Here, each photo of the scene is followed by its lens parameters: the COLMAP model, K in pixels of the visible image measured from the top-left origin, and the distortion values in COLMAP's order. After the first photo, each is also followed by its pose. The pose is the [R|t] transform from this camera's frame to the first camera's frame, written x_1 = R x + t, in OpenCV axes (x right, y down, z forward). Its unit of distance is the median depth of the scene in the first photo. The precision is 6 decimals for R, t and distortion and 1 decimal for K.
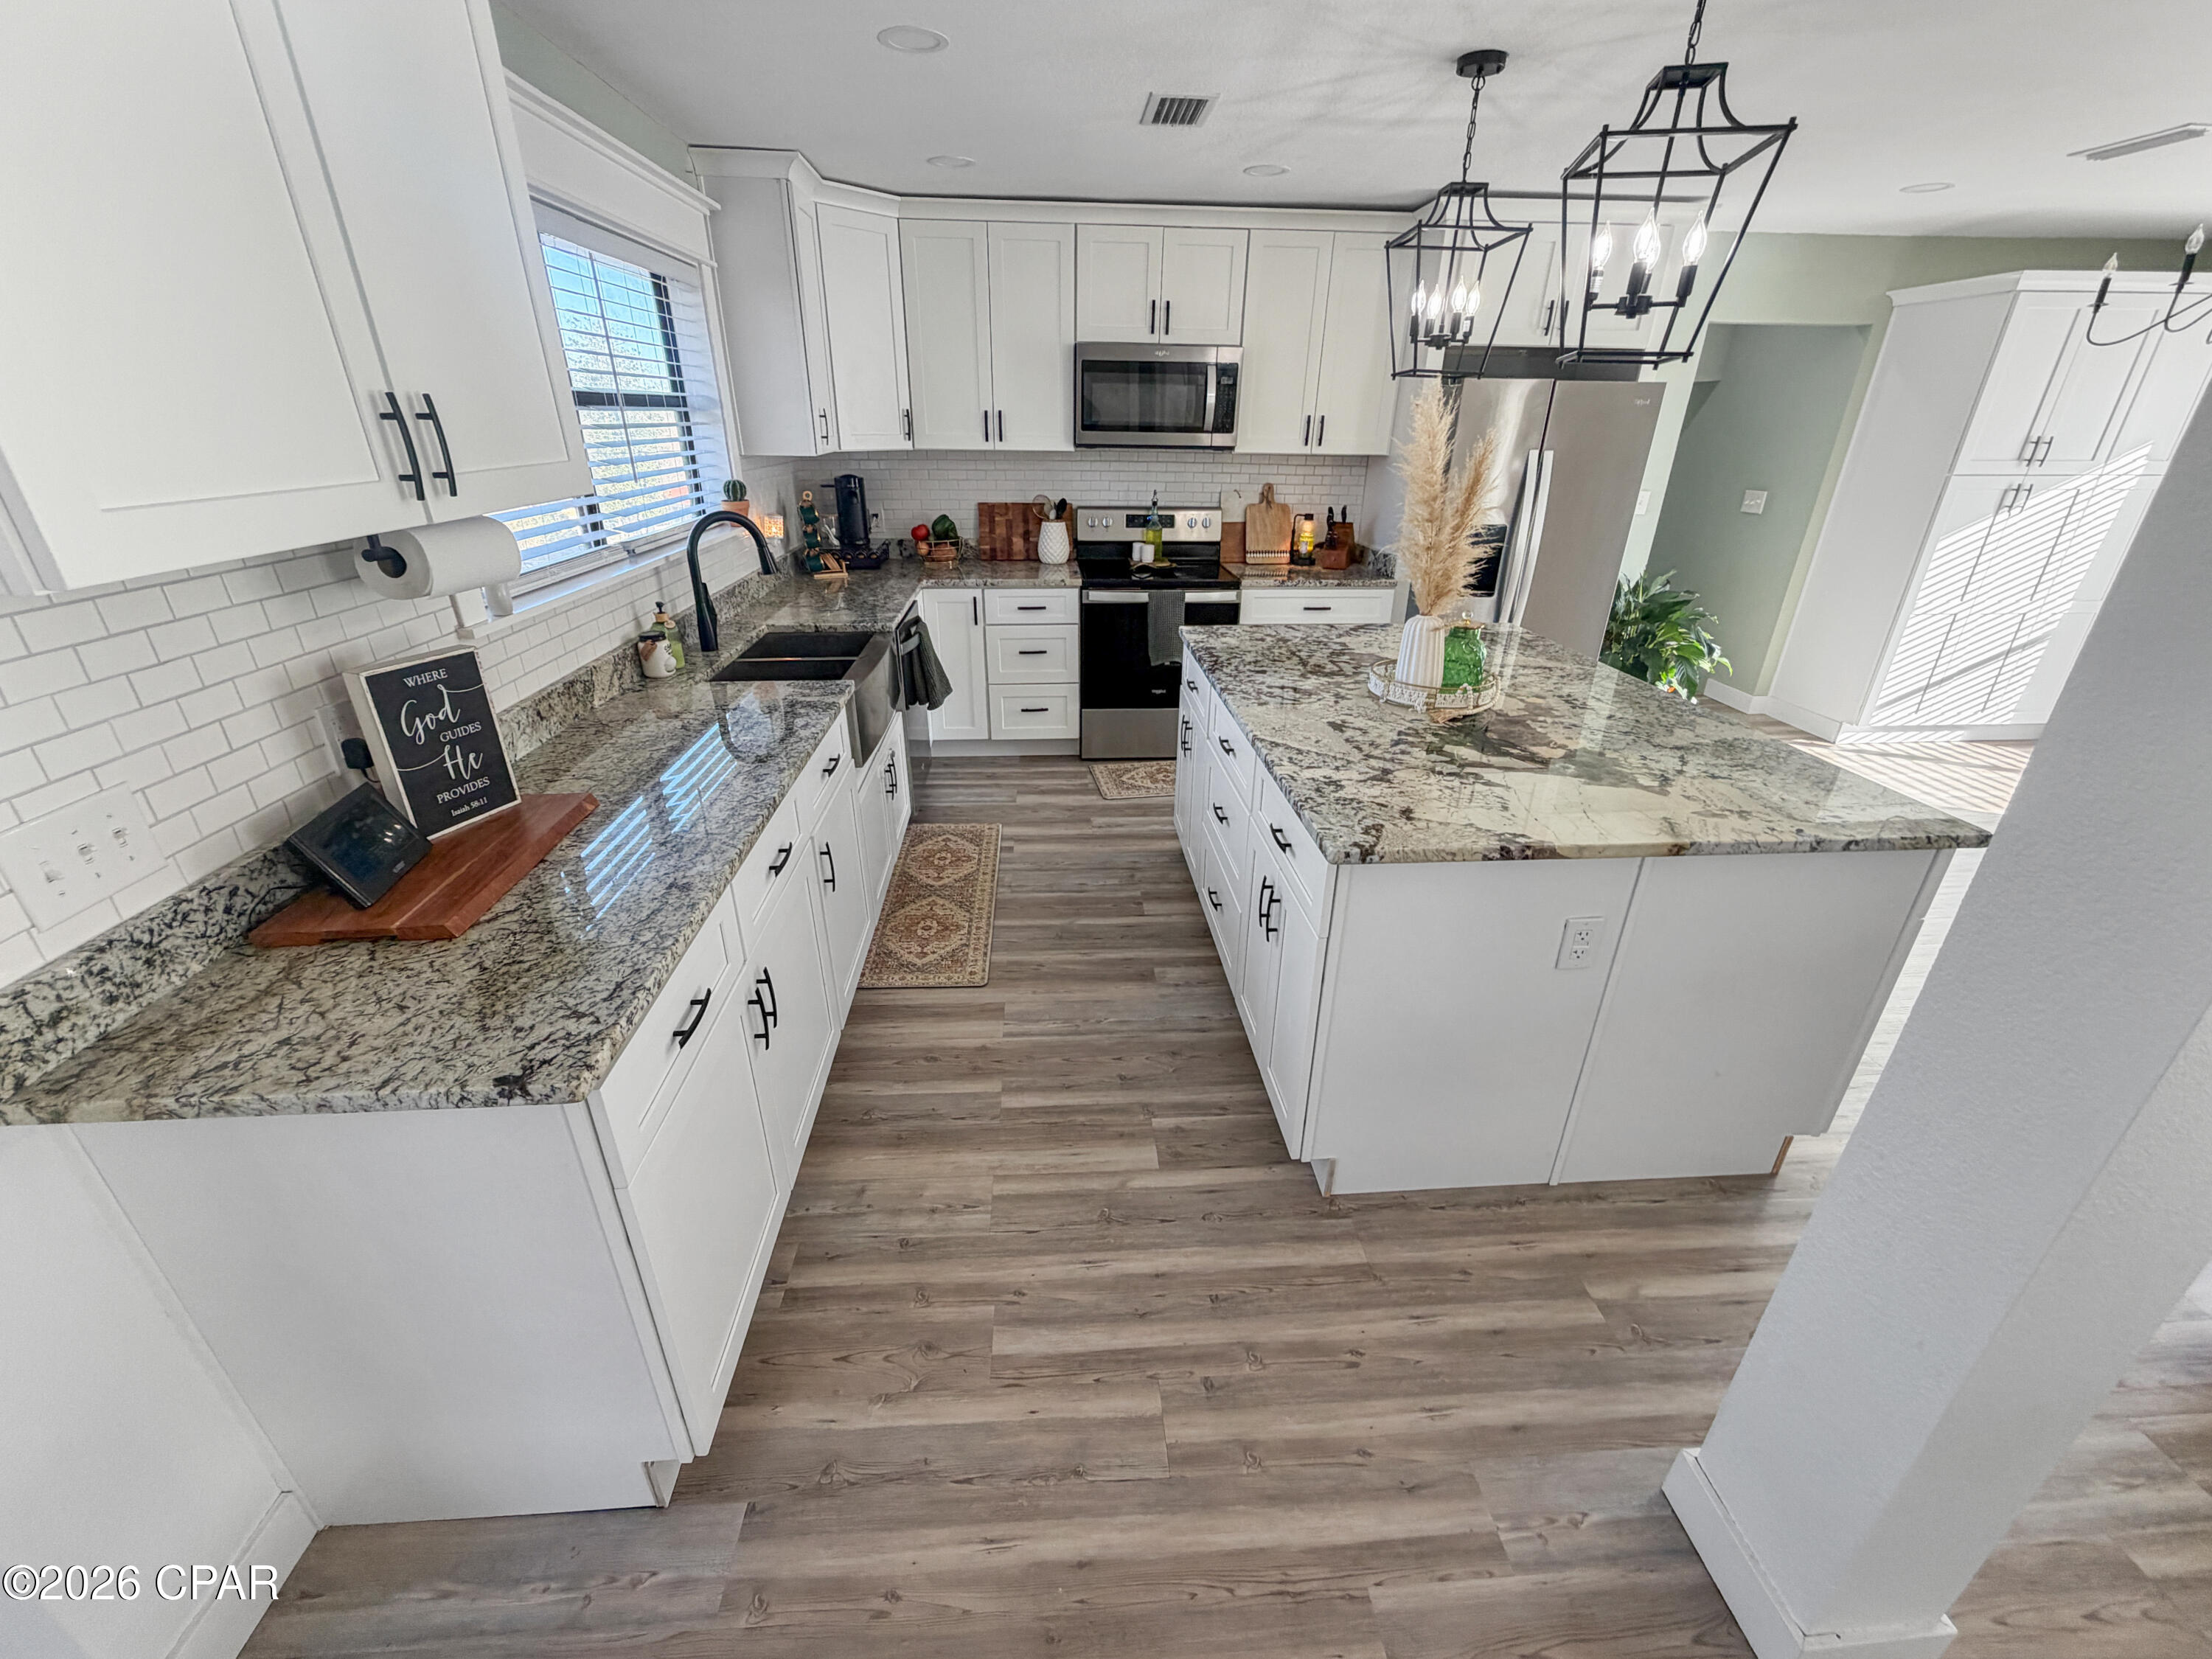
lens RADIAL K [[897.0, 0, 1106.0], [0, 897.0, 829.5], [0, 0, 1]] dist [0.000024, 0.000234]
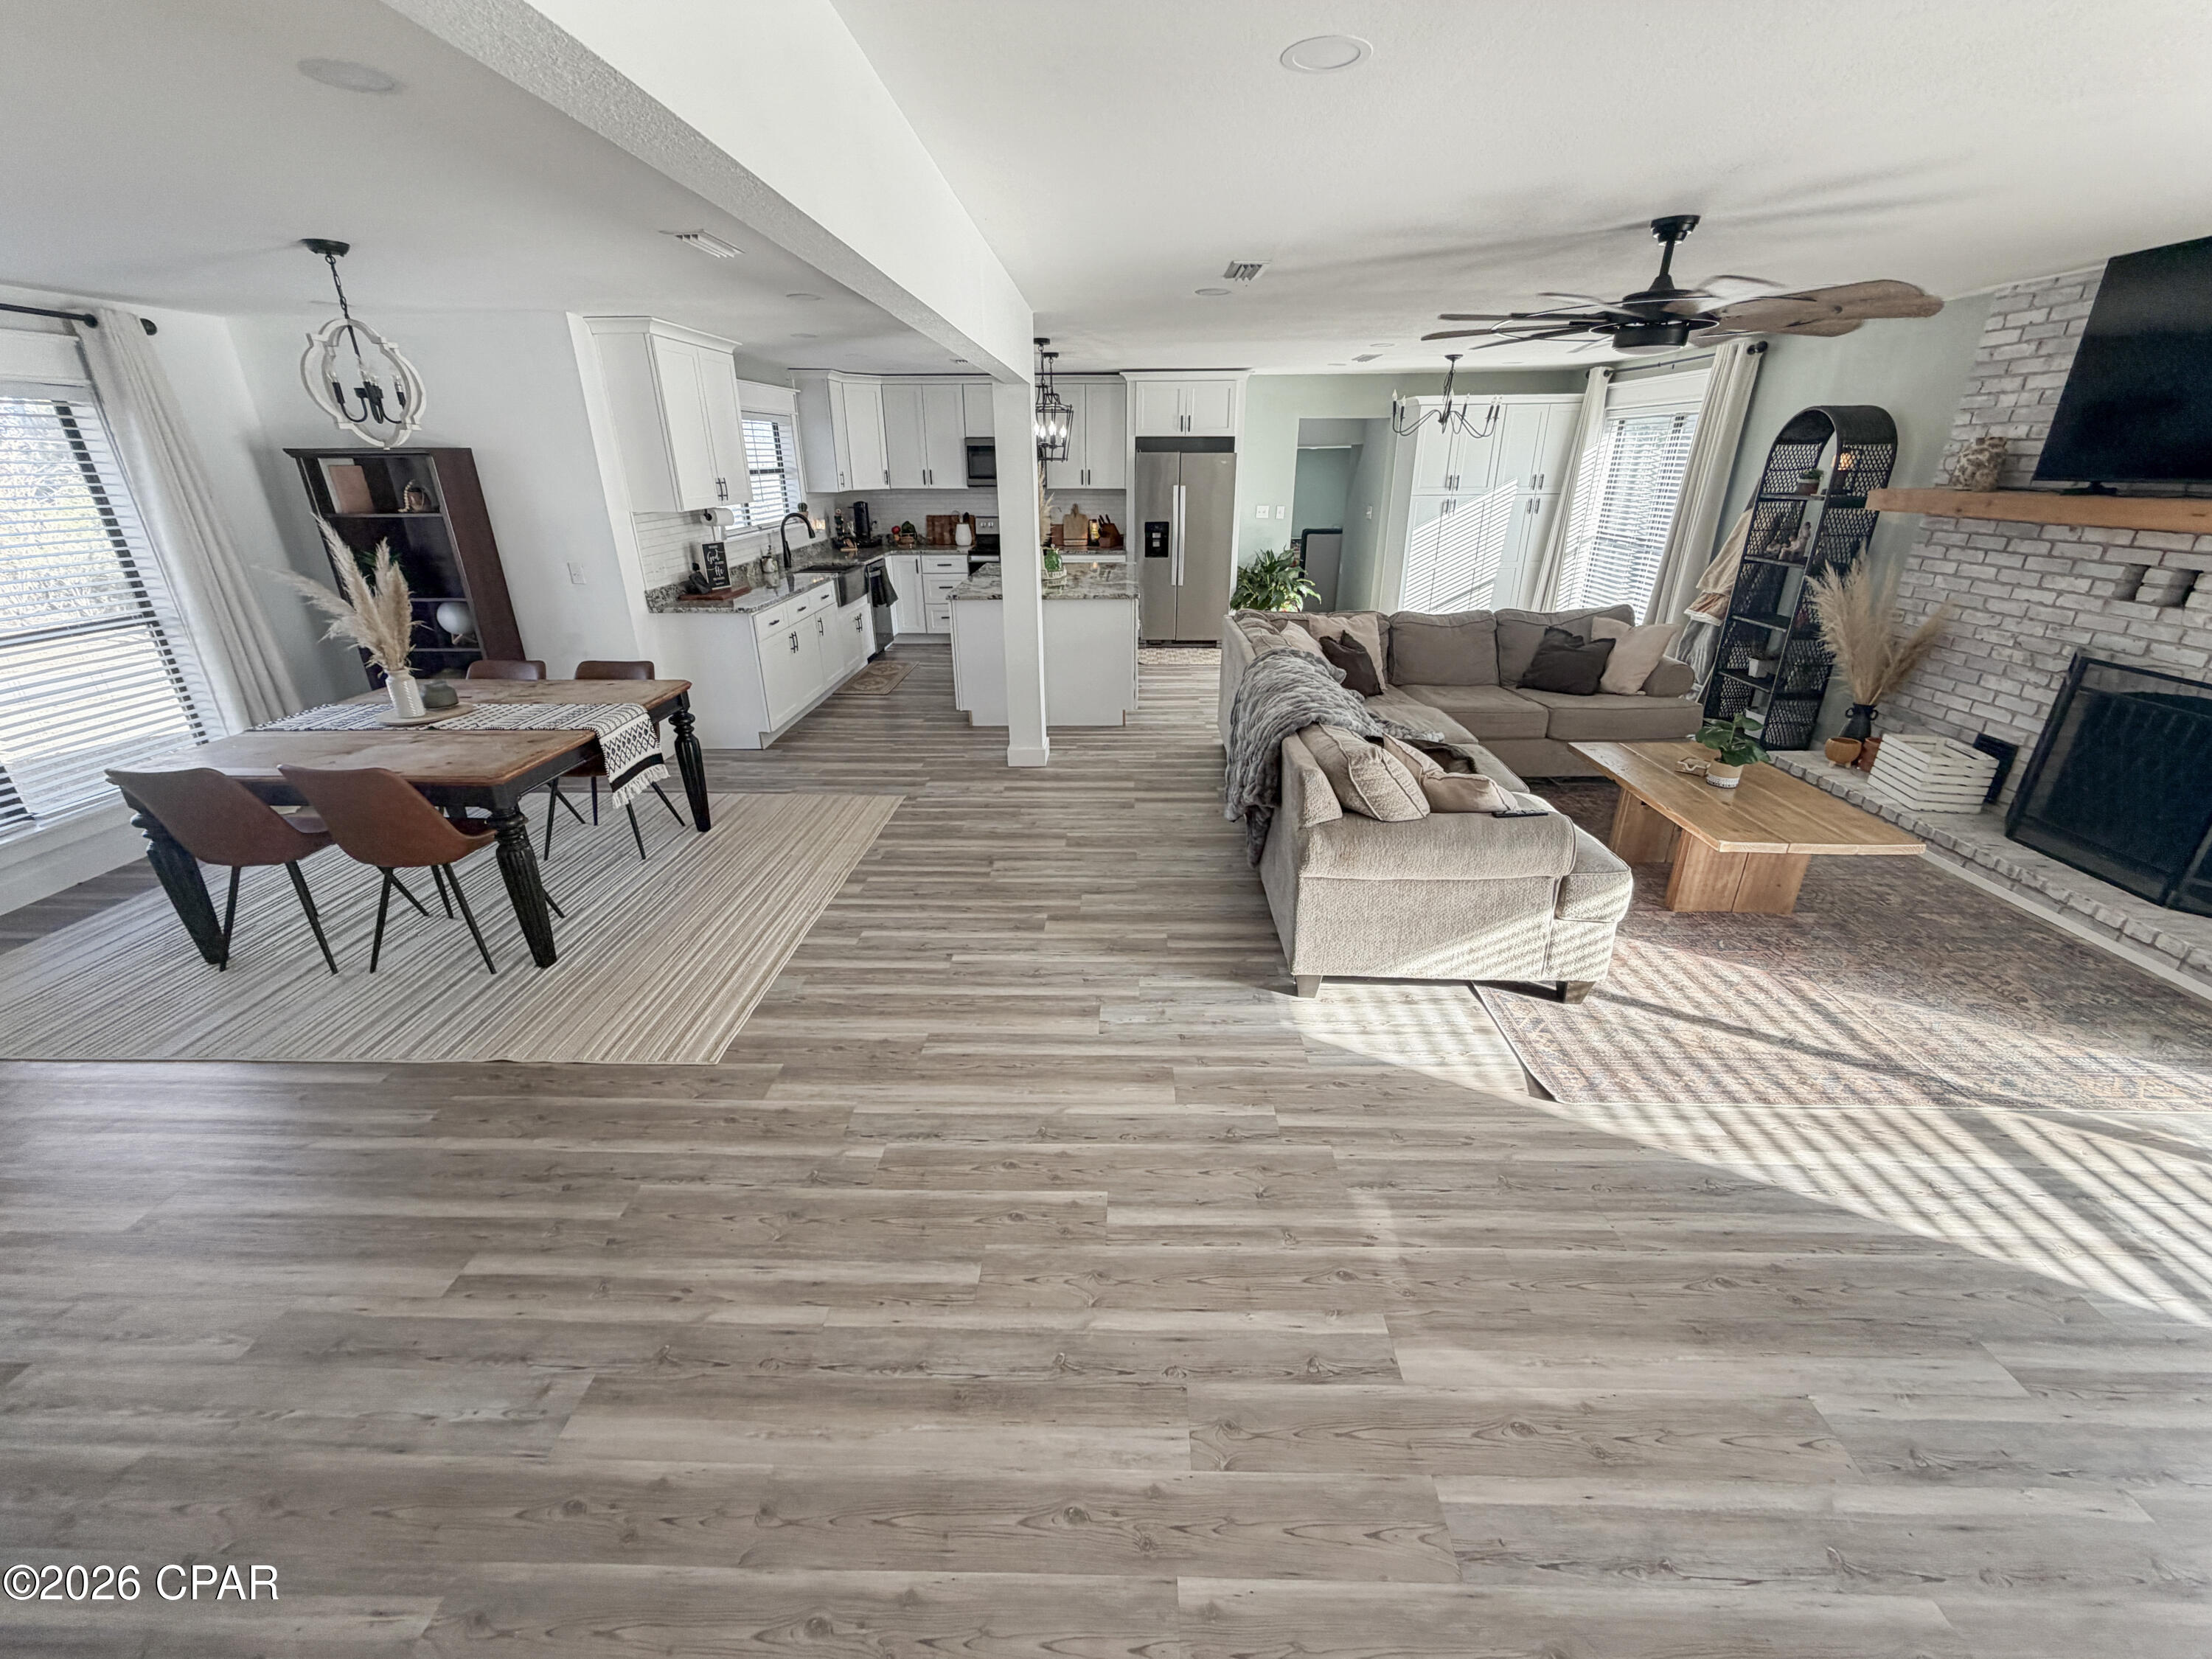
lens RADIAL K [[897.0, 0, 1106.0], [0, 897.0, 829.5], [0, 0, 1]] dist [0.000024, 0.000234]
pose [[0.995474, 0.022913, -0.092232, 0.618507], [-0.026197, 0.999060, -0.034550, 0.529391], [0.091354, 0.036809, 0.995138, -1.241893]]
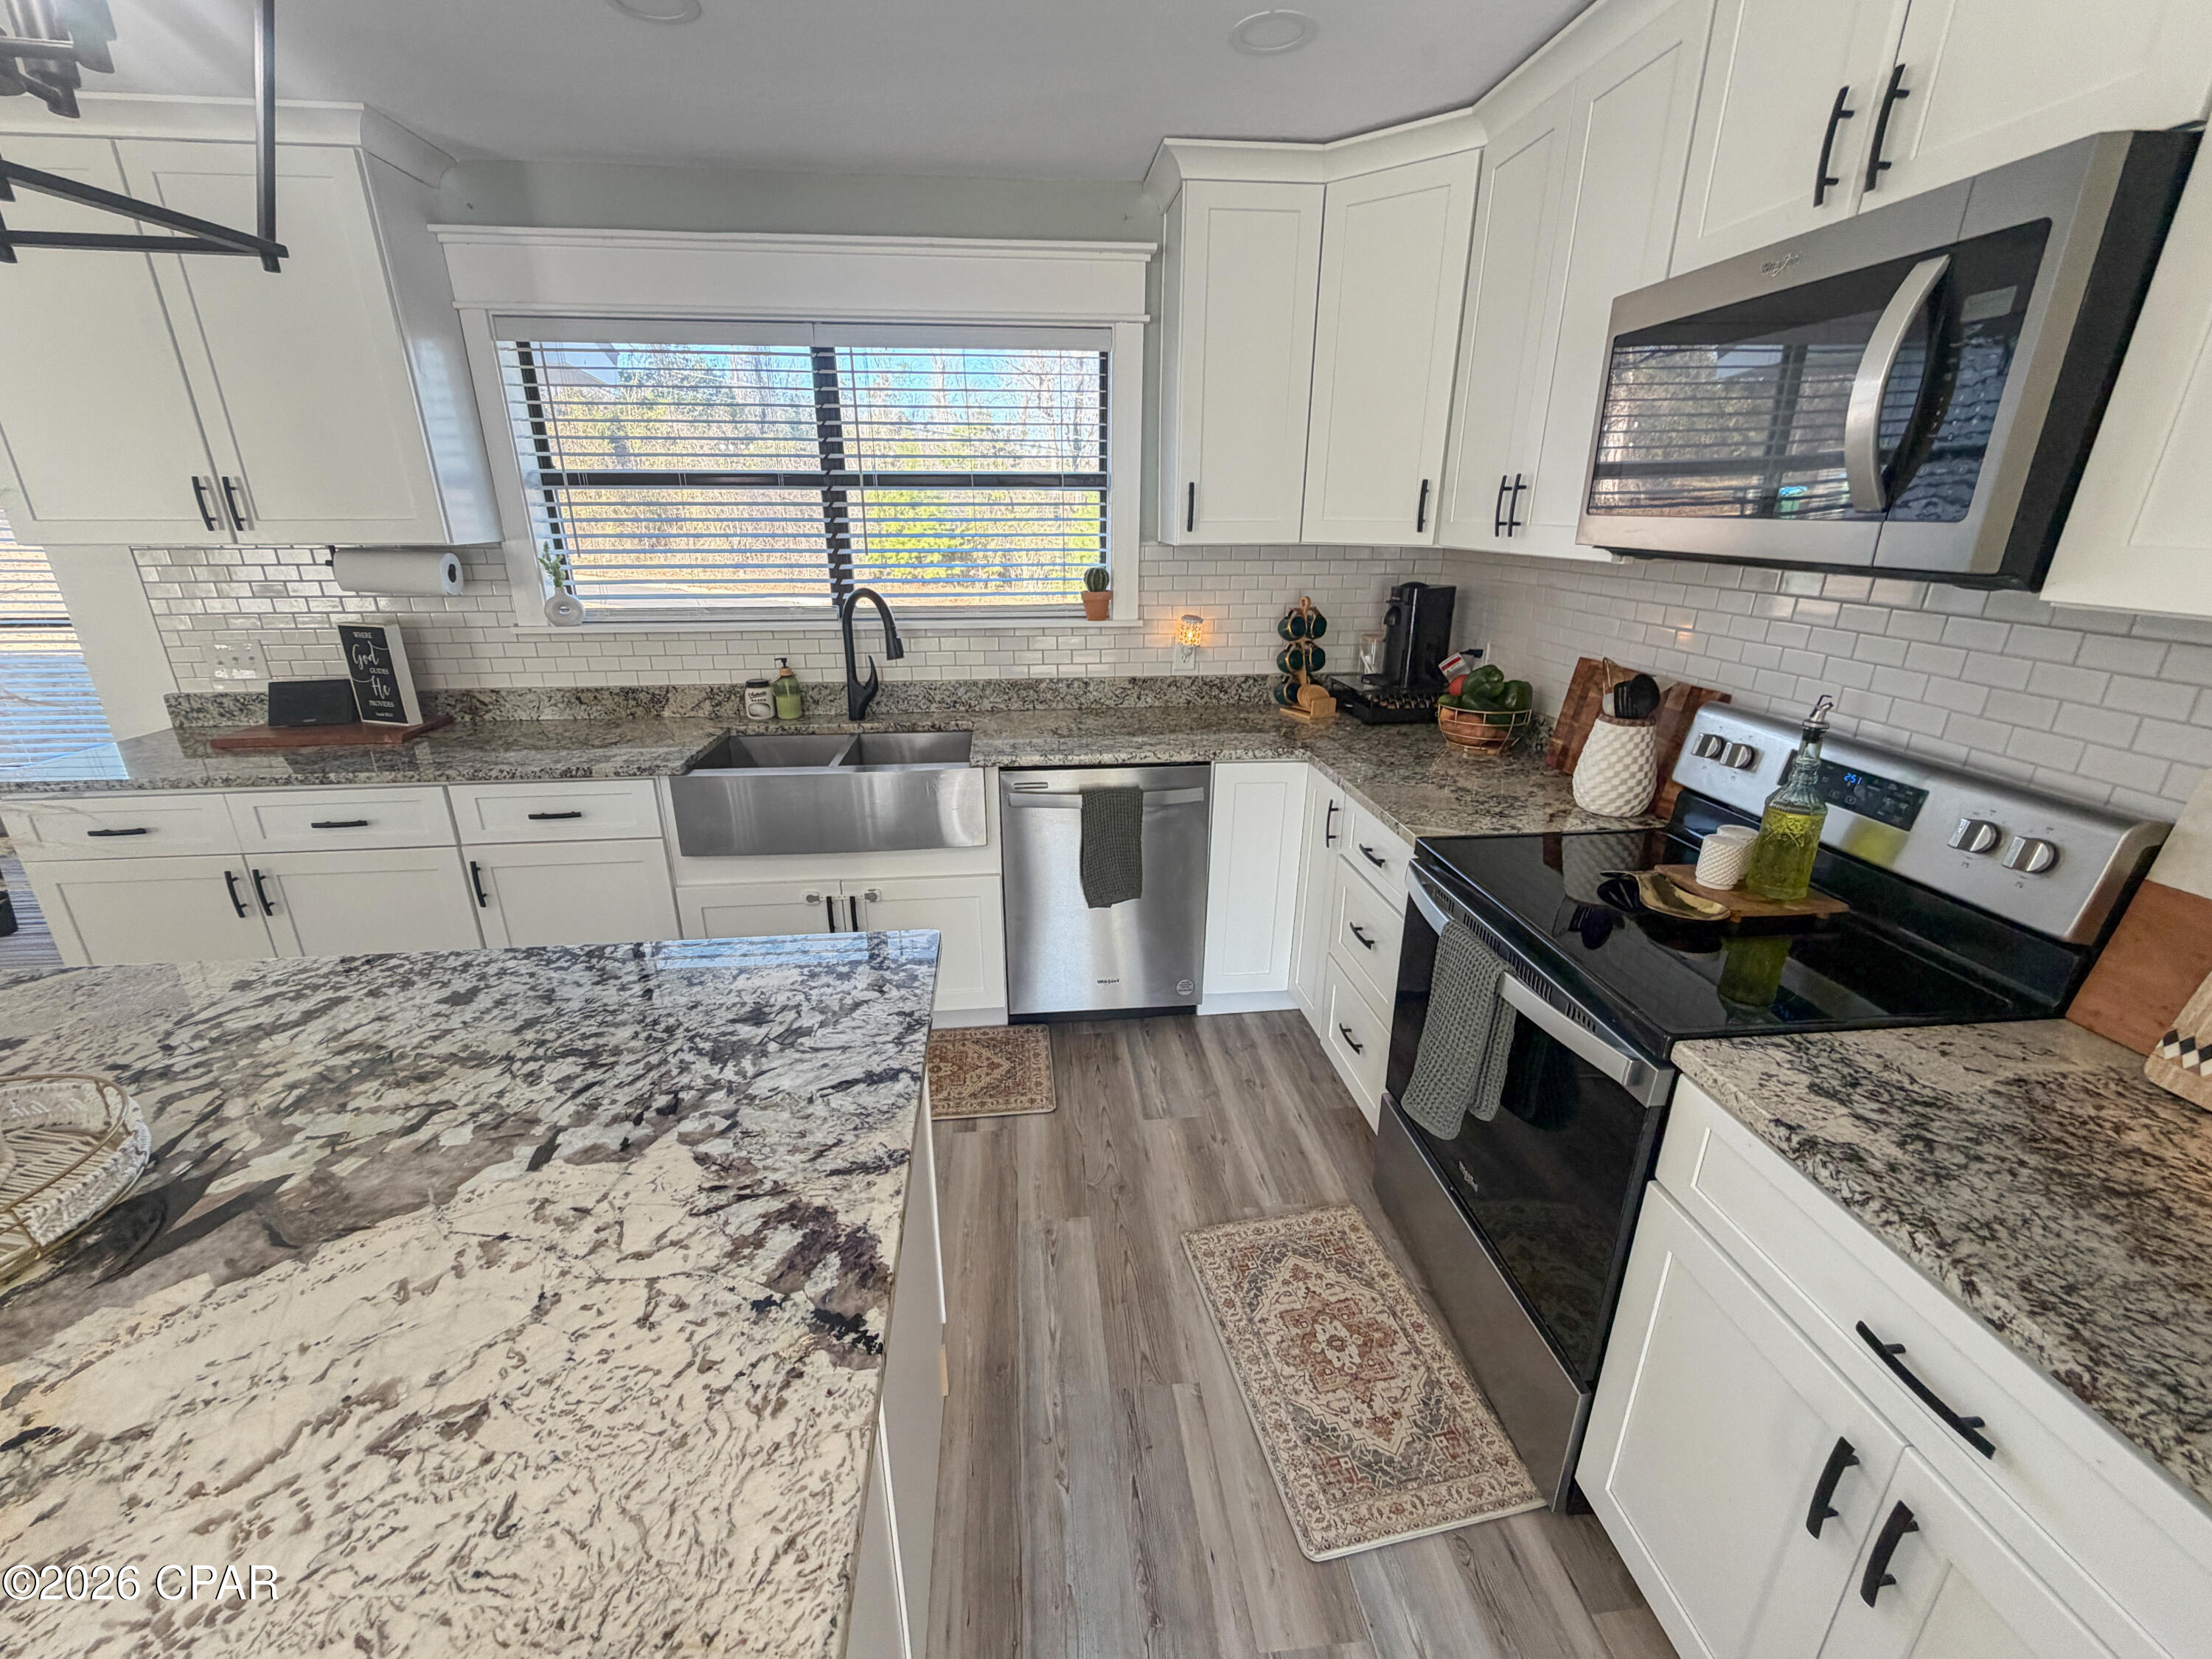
lens RADIAL K [[897.0, 0, 1106.0], [0, 897.0, 829.5], [0, 0, 1]] dist [0.000024, 0.000234]
pose [[0.031837, 0.325504, -0.945005, 0.490580], [-0.418768, 0.862839, 0.283094, -0.432054], [0.907535, 0.386725, 0.163781, 0.992716]]
